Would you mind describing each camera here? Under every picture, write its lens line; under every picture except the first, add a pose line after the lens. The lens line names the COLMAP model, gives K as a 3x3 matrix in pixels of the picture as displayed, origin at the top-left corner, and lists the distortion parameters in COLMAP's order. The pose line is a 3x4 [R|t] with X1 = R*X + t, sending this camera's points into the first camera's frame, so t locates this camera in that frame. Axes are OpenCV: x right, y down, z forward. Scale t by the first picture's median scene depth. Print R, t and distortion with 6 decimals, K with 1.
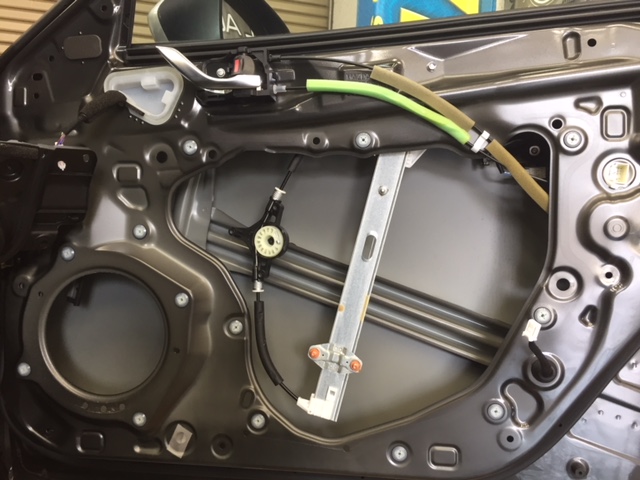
lens RADIAL K [[537.2, 0, 320.0], [0, 537.2, 240.0], [0, 0, 1]] dist [0.009800, 0.003129]
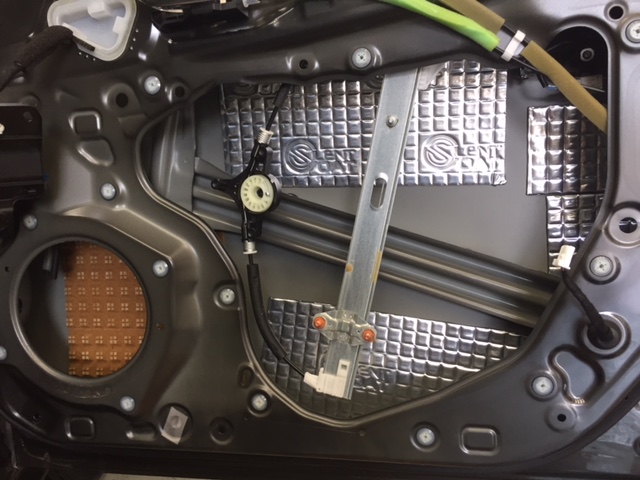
lens RADIAL K [[532.8, 0, 320.0], [0, 532.8, 240.0], [0, 0, 1]] dist [0.061183, -0.114109]
pose [[0.993700, -0.054391, -0.097985, 0.080079], [0.063589, 0.993603, 0.093330, 0.003073], [0.092282, -0.098973, 0.990802, 0.179418]]
